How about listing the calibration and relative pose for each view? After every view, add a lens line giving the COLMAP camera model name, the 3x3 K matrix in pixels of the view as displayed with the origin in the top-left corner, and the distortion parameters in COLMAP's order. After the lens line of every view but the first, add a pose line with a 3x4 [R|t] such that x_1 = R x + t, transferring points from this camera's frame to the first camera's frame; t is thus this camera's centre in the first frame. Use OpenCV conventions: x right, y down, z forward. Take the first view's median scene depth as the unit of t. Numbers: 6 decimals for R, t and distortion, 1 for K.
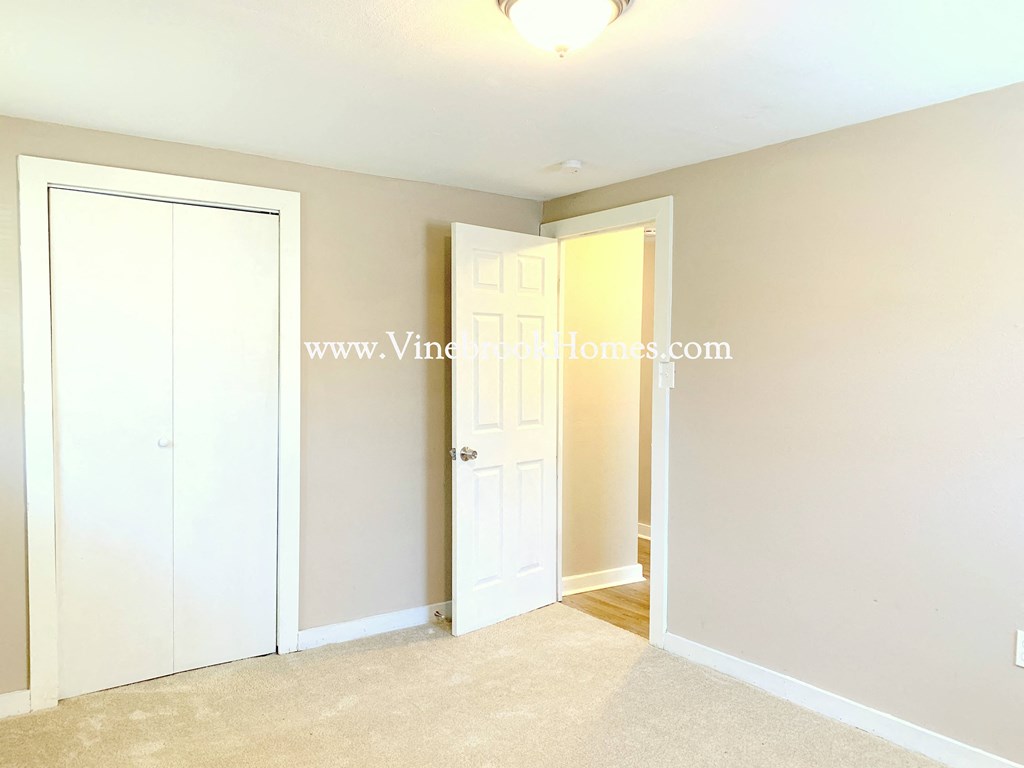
lens RADIAL K [[790.8, 0, 511.7], [0, 790.8, 380.3], [0, 0, 1]] dist [0.019154, -0.023669]
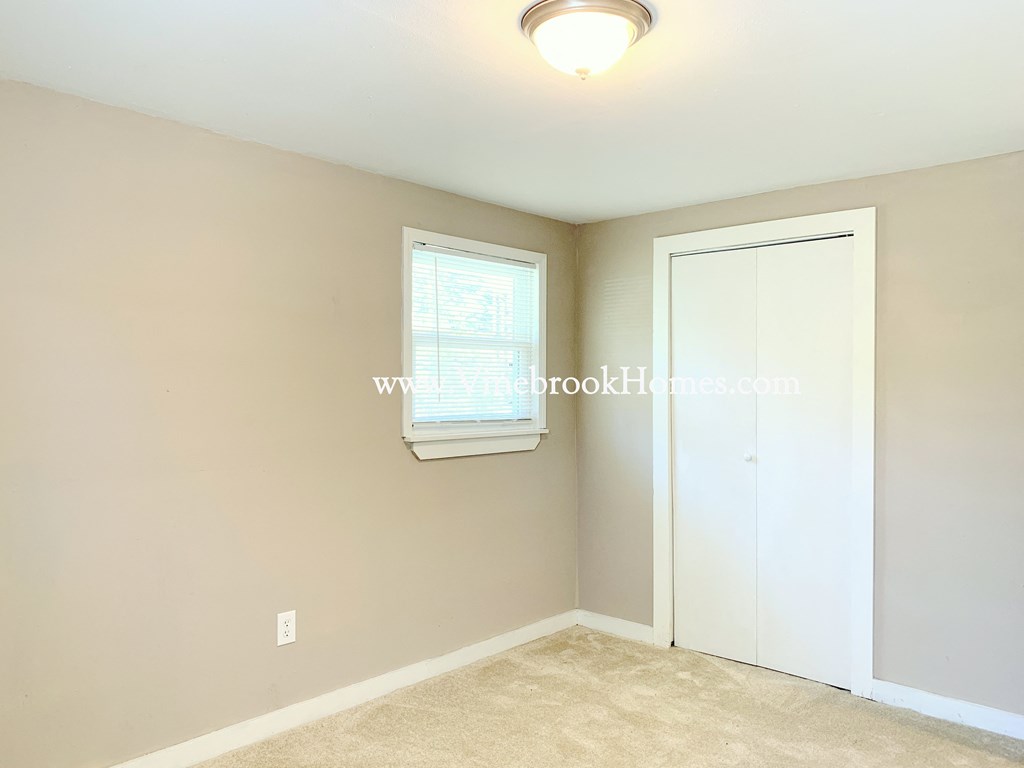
lens RADIAL K [[790.8, 0, 511.6], [0, 790.8, 387.0], [0, 0, 1]] dist [0.019154, -0.023669]
pose [[0.209970, -0.000356, -0.977708, 0.599515], [-0.031833, 0.999467, -0.007200, -0.003591], [0.977189, 0.032635, 0.209847, 0.419019]]
